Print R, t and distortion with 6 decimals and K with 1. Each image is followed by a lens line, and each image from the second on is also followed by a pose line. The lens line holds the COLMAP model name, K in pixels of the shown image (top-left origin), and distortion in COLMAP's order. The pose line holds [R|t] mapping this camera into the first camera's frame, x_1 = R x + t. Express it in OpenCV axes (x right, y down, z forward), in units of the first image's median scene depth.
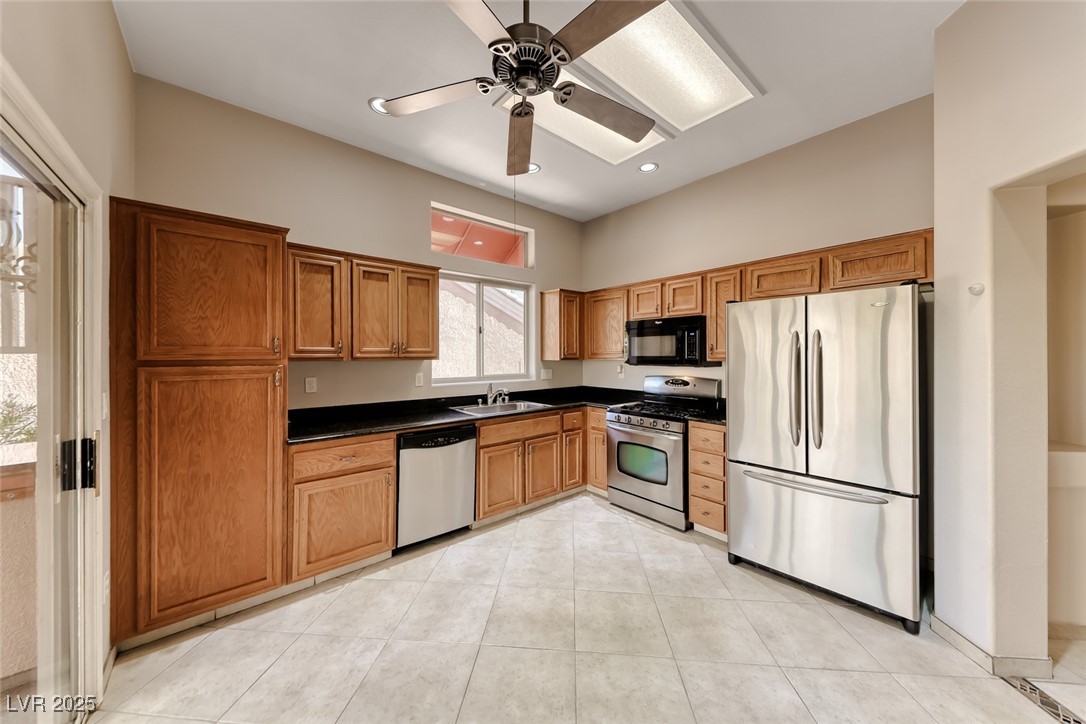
lens RADIAL K [[369.2, 0, 540.5], [0, 369.2, 352.9], [0, 0, 1]] dist [0.009309, -0.002578]
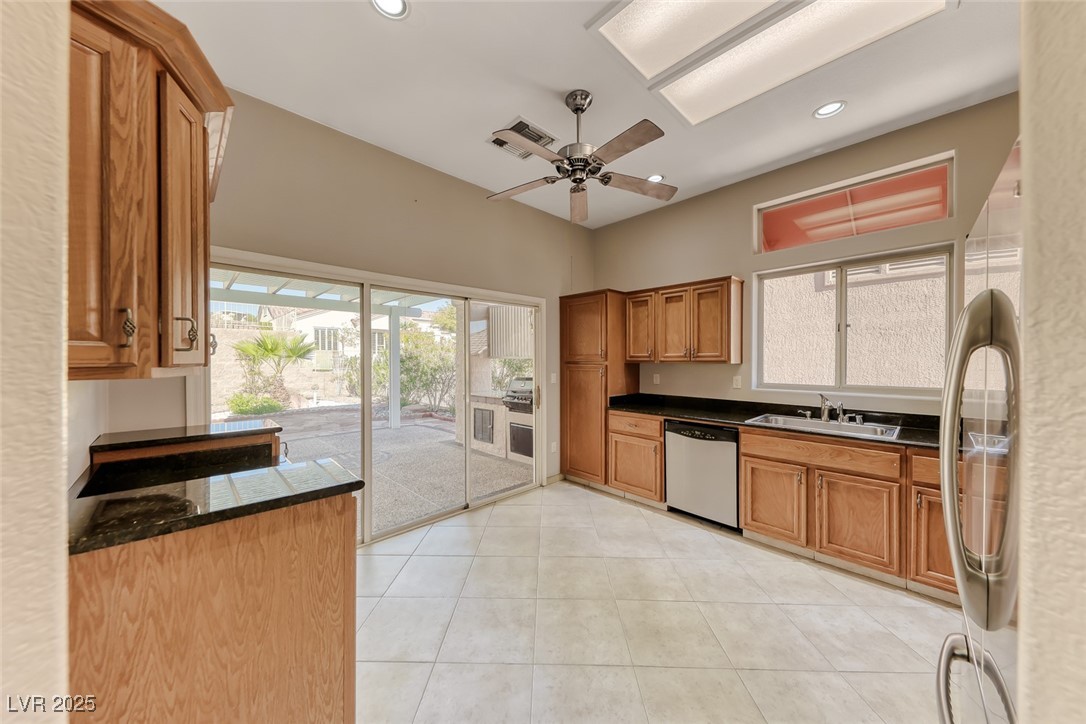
lens RADIAL K [[369.2, 0, 536.6], [0, 369.2, 361.2], [0, 0, 1]] dist [0.009309, -0.002578]
pose [[0.047935, 0.009330, -0.998807, 0.877388], [0.005541, 0.999939, 0.009607, -0.001697], [0.998835, -0.005995, 0.047880, 0.460966]]
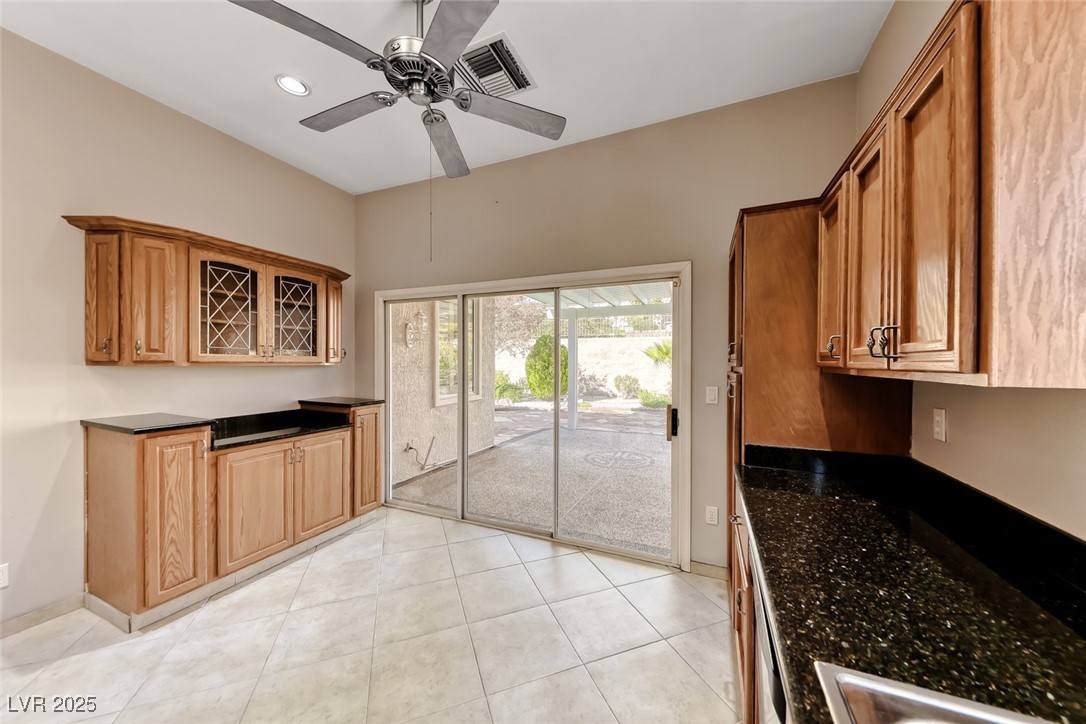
lens RADIAL K [[369.2, 0, 543.8], [0, 369.2, 365.2], [0, 0, 1]] dist [0.009309, -0.002578]
pose [[-0.902055, 0.003325, -0.431608, 0.059407], [-0.000723, 0.999957, 0.009214, 0.004845], [0.431620, 0.008623, -0.902014, 1.258577]]
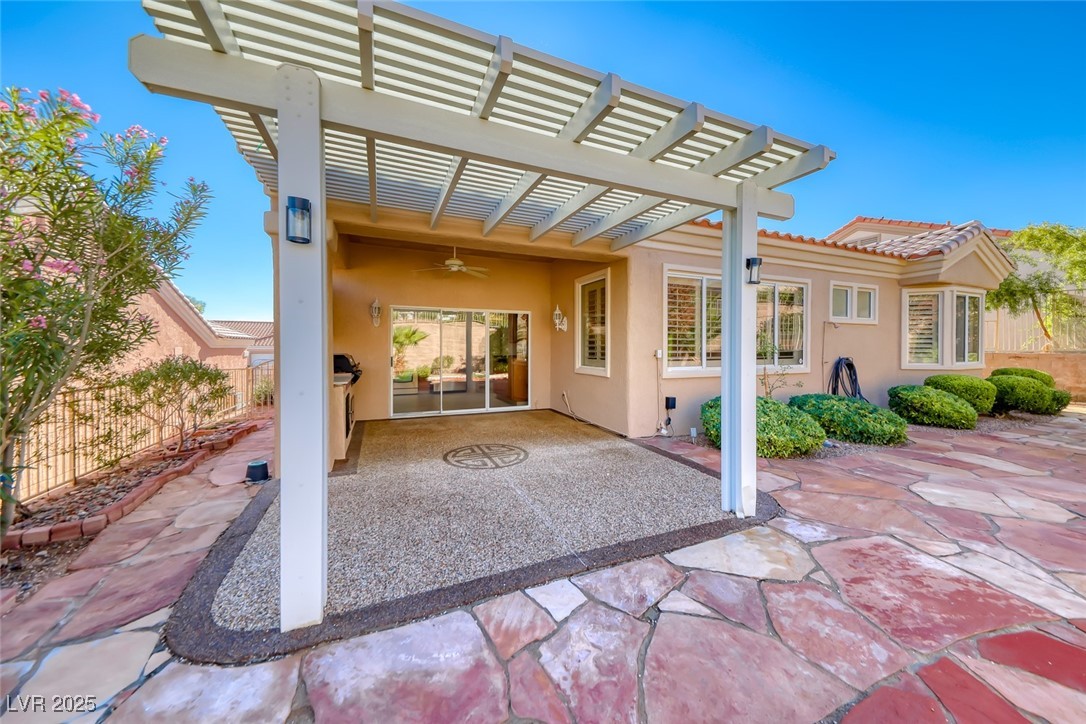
lens RADIAL K [[369.2, 0, 542.4], [0, 369.2, 355.0], [0, 0, 1]] dist [0.009309, -0.002578]
pose [[0.298124, -0.013346, 0.954434, -2.809880], [-0.004074, 0.999875, 0.015254, 0.066404], [-0.954518, -0.008436, 0.298033, -1.228628]]
